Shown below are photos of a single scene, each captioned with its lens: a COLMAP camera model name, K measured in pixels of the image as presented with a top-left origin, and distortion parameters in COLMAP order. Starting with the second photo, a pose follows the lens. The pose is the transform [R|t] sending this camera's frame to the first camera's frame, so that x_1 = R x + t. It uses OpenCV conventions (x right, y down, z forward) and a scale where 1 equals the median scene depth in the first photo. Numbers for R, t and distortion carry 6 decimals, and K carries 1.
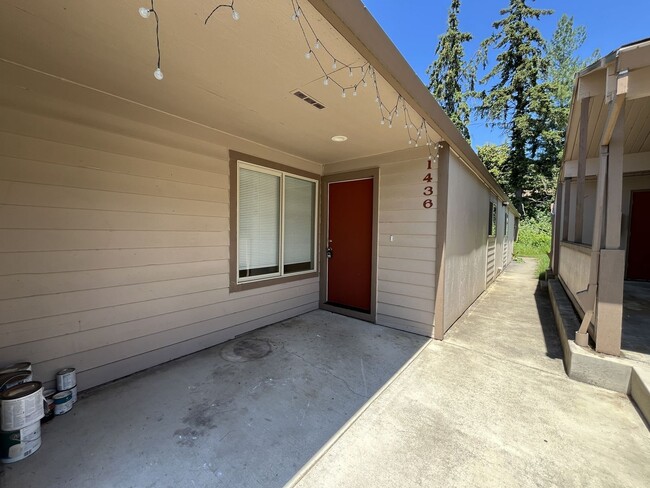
lens RADIAL K [[263.0, 0, 325.1], [0, 263.0, 243.4], [0, 0, 1]] dist [-0.002243, -0.000290]
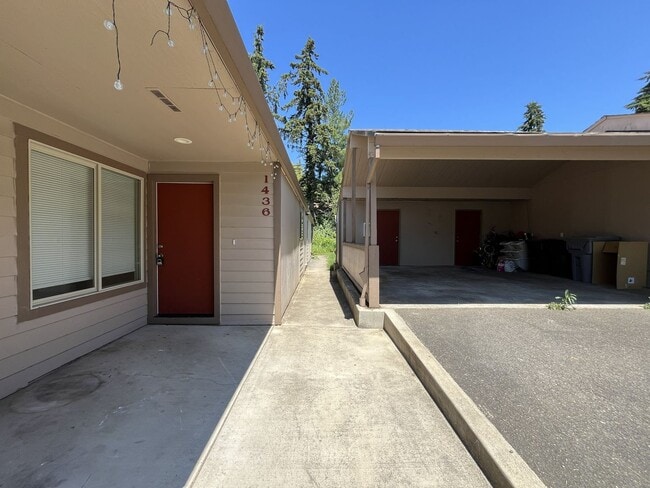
lens RADIAL K [[263.0, 0, 325.2], [0, 263.0, 243.2], [0, 0, 1]] dist [-0.002243, -0.000290]
pose [[0.769721, -0.023233, 0.637958, -0.141453], [0.034380, 0.999396, -0.005084, 0.004260], [-0.637455, 0.025846, 0.770054, -0.065652]]
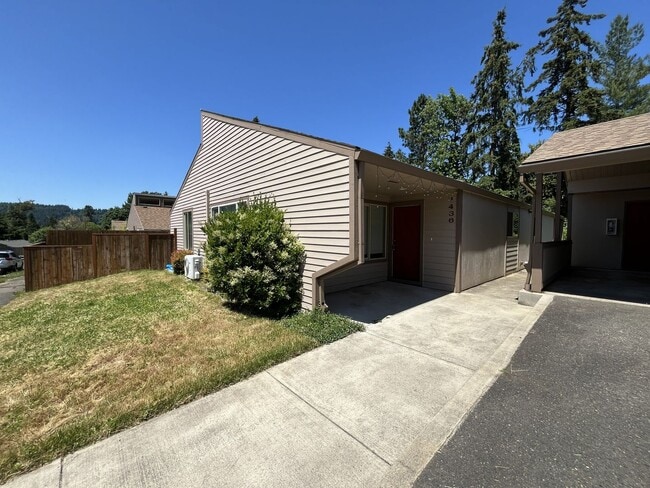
lens RADIAL K [[263.0, 0, 324.9], [0, 263.0, 243.6], [0, 0, 1]] dist [-0.002243, -0.000290]
pose [[0.986380, -0.003584, -0.164444, -0.168052], [0.002355, 0.999968, -0.007667, 0.024503], [0.164466, 0.007175, 0.986357, -0.878907]]
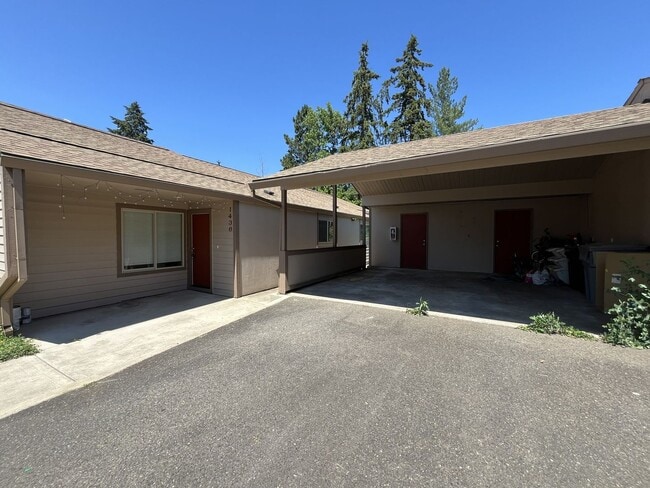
lens RADIAL K [[263.0, 0, 325.3], [0, 263.0, 243.1], [0, 0, 1]] dist [-0.002243, -0.000290]
pose [[0.987424, -0.016692, 0.157213, 0.687901], [0.019062, 0.999726, -0.013581, -0.005400], [-0.156943, 0.016407, 0.987471, -0.927016]]
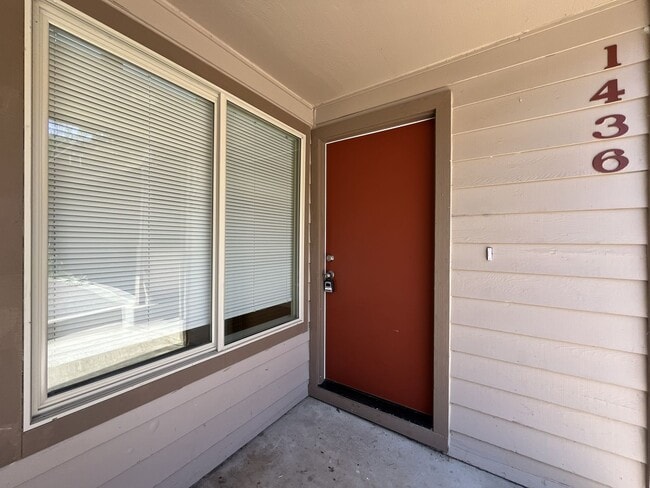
lens RADIAL K [[263.0, 0, 324.9], [0, 263.0, 243.4], [0, 0, 1]] dist [-0.002243, -0.000290]
pose [[0.996762, -0.009156, 0.079879, -0.035646], [0.012084, 0.999270, -0.036249, -0.022594], [-0.079489, 0.037097, 0.996145, 0.588504]]
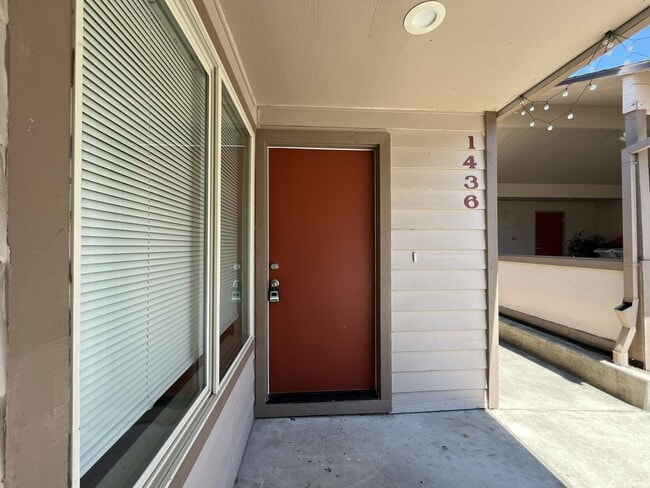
lens RADIAL K [[263.0, 0, 326.4], [0, 263.0, 242.9], [0, 0, 1]] dist [-0.002243, -0.000290]
pose [[0.737755, -0.011273, 0.674974, -0.275154], [0.042310, 0.998667, -0.029566, -0.039712], [-0.673741, 0.050370, 0.737249, 0.676565]]
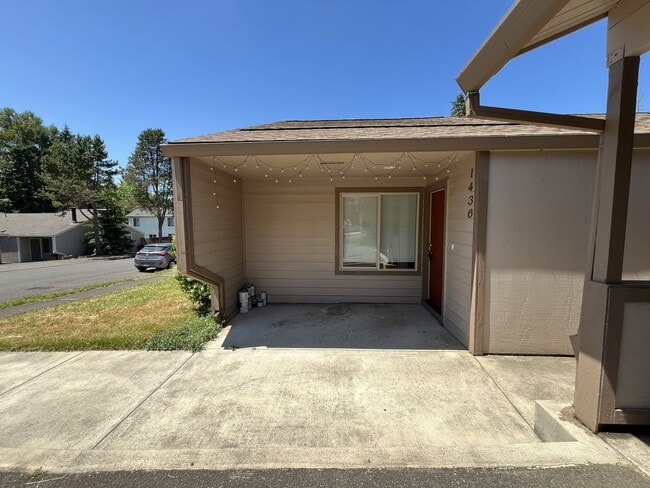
lens RADIAL K [[263.0, 0, 325.0], [0, 263.0, 242.4], [0, 0, 1]] dist [-0.002243, -0.000290]
pose [[0.578381, 0.041387, -0.814717, 0.774699], [-0.024518, 0.999143, 0.033350, -0.055622], [0.815399, 0.000686, 0.578900, -0.004035]]
